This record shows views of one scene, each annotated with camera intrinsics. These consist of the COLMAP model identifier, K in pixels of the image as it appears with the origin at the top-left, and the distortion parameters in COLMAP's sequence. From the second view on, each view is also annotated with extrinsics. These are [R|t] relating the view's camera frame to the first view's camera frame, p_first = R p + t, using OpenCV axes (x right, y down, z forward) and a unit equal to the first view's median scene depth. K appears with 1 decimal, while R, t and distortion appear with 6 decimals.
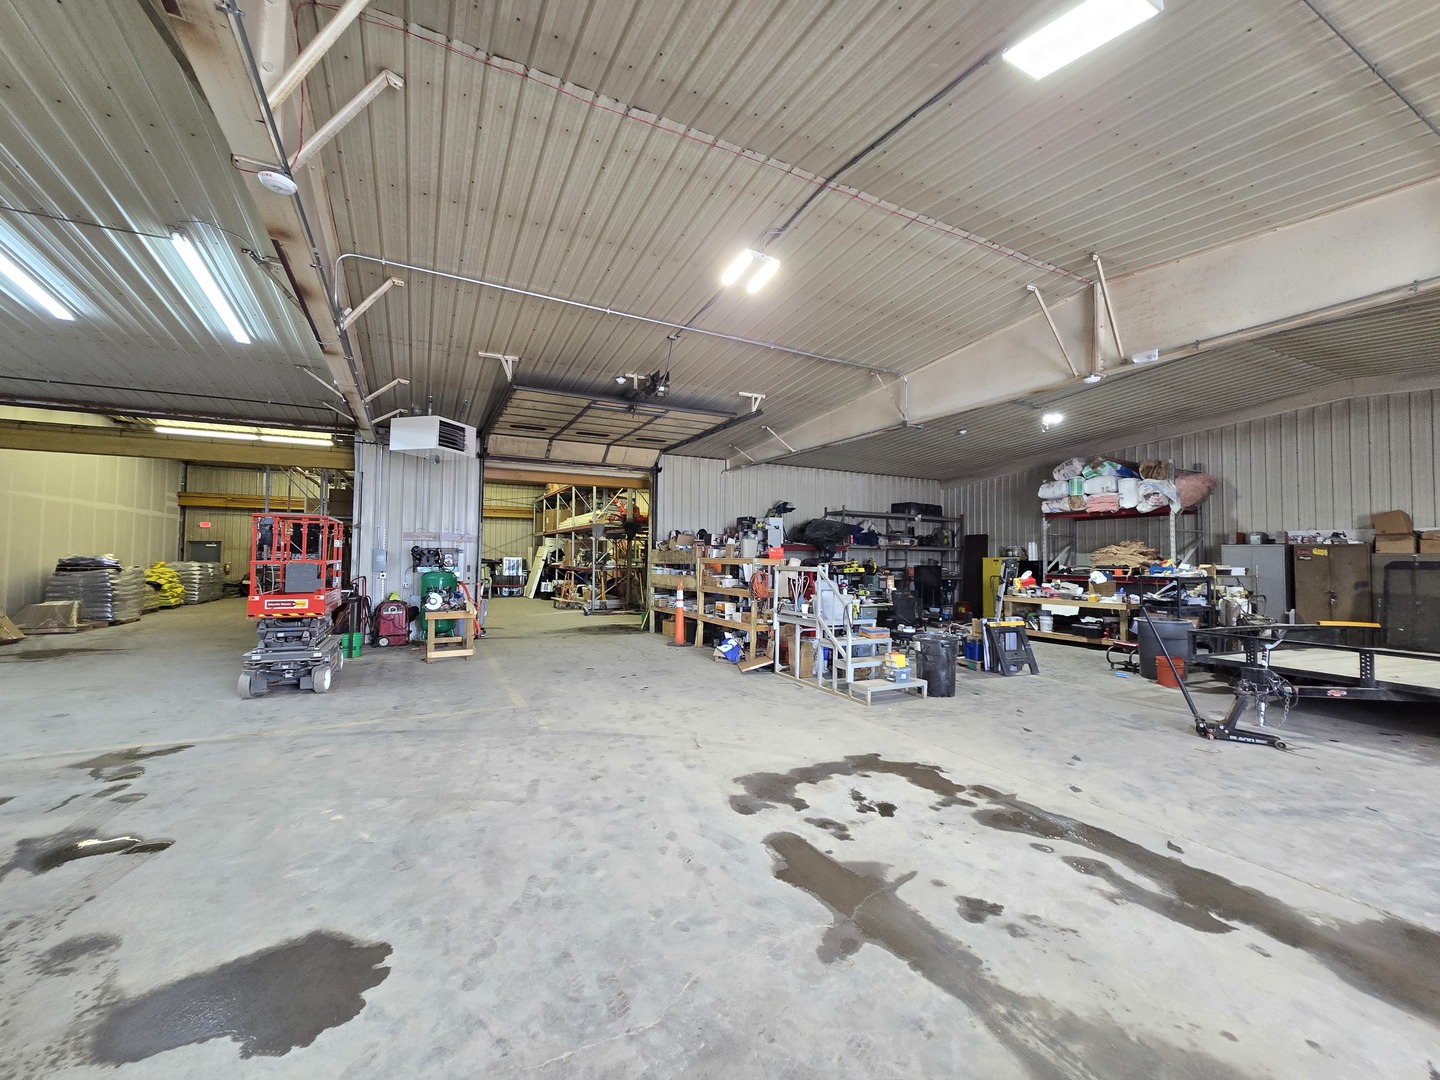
lens RADIAL K [[588.5, 0, 725.2], [0, 588.5, 534.6], [0, 0, 1]] dist [-0.003192, 0.001000]
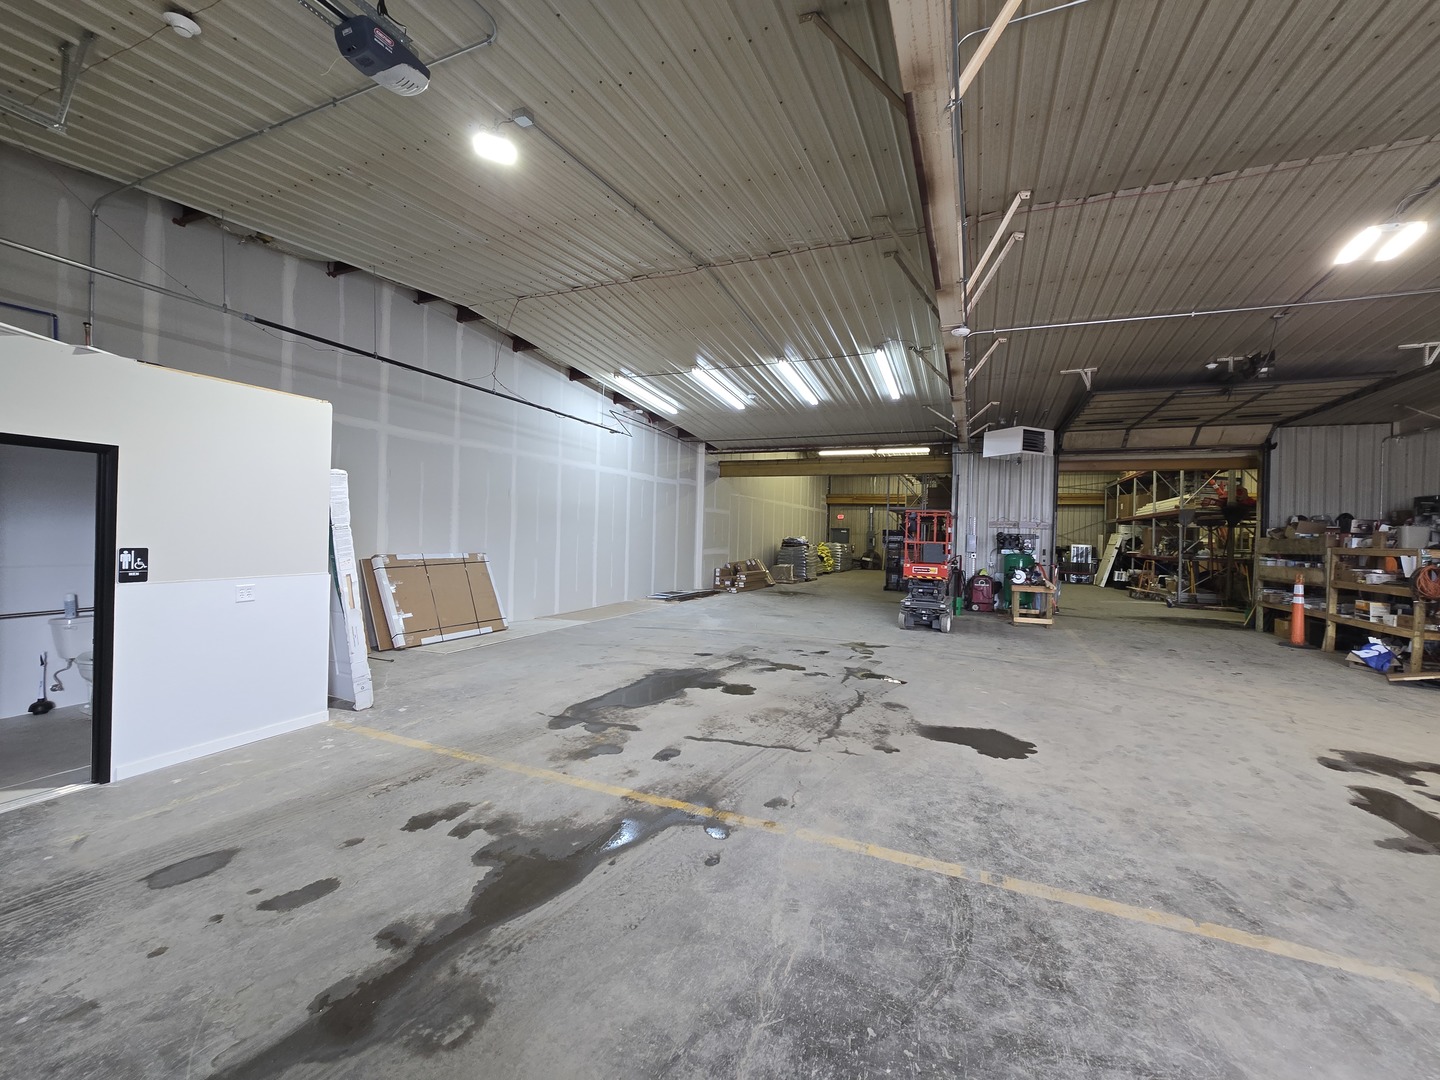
lens RADIAL K [[588.5, 0, 725.2], [0, 588.5, 534.6], [0, 0, 1]] dist [-0.003192, 0.001000]
pose [[0.634545, 0.008224, -0.772842, 0.048181], [0.008332, 0.999812, 0.017480, -0.001542], [0.772841, -0.017531, 0.634358, -0.183845]]
